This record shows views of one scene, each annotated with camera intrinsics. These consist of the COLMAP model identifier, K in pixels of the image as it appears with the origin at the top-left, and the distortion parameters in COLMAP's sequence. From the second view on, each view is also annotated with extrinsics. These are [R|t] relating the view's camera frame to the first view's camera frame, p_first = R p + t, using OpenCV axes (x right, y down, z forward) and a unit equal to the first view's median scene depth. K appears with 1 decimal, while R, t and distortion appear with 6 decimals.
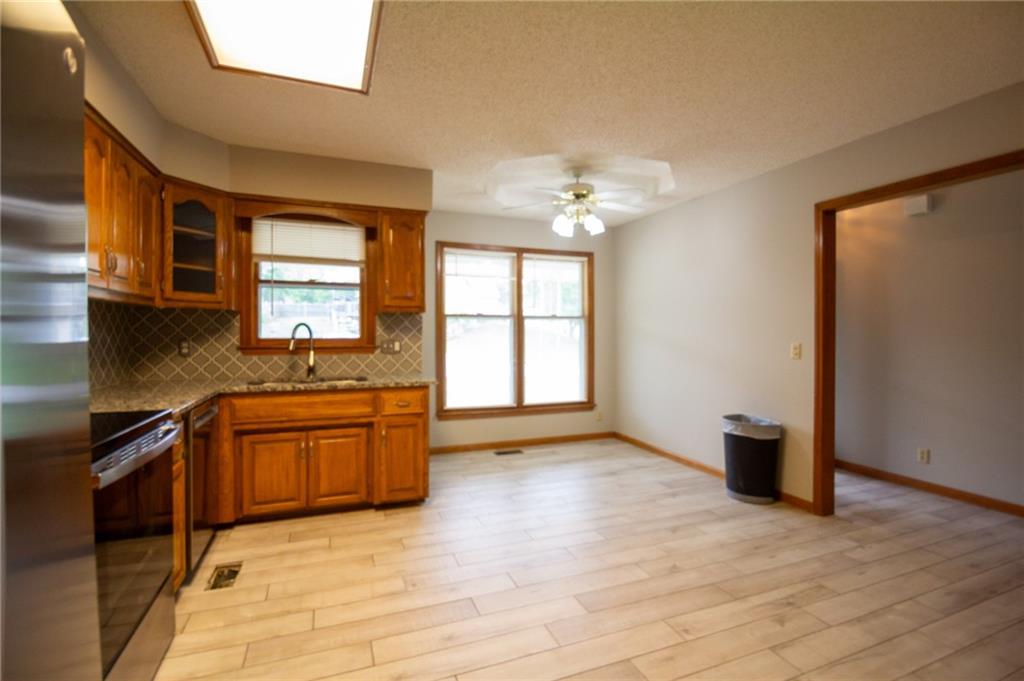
lens RADIAL K [[471.9, 0, 512.0], [0, 471.9, 340.5], [0, 0, 1]] dist [-0.001129, -0.000219]
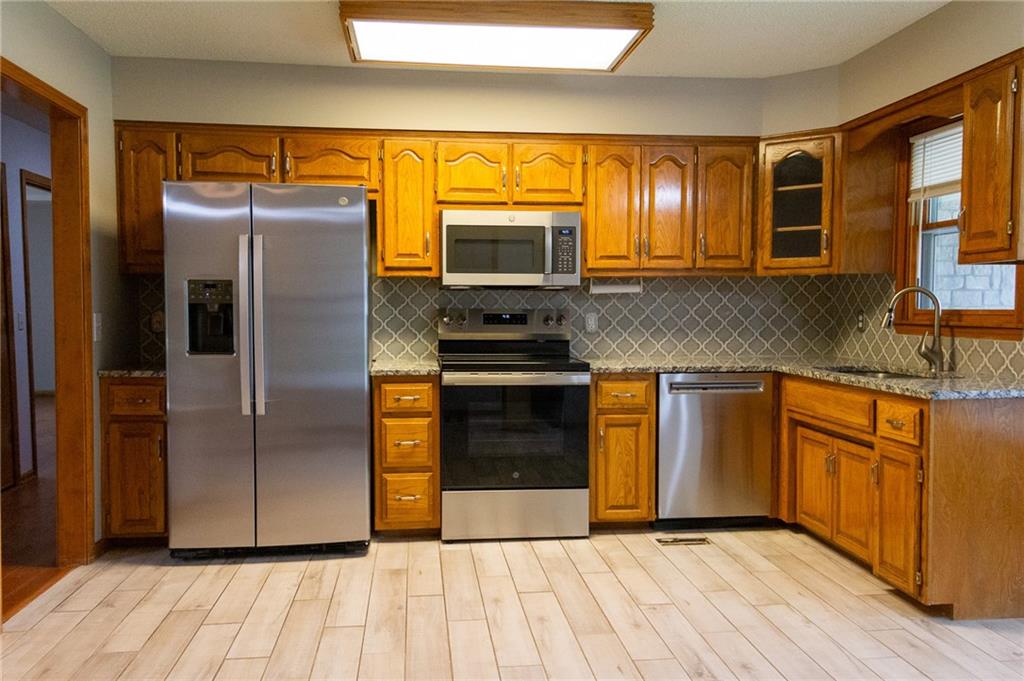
lens RADIAL K [[810.9, 0, 512.0], [0, 810.9, 340.5], [0, 0, 1]] dist [0.006238, 0.001621]
pose [[-0.245007, 0.040209, -0.968687, 0.914332], [-0.013751, 0.998895, 0.044941, -0.006768], [0.969424, 0.024331, -0.244183, 0.832662]]
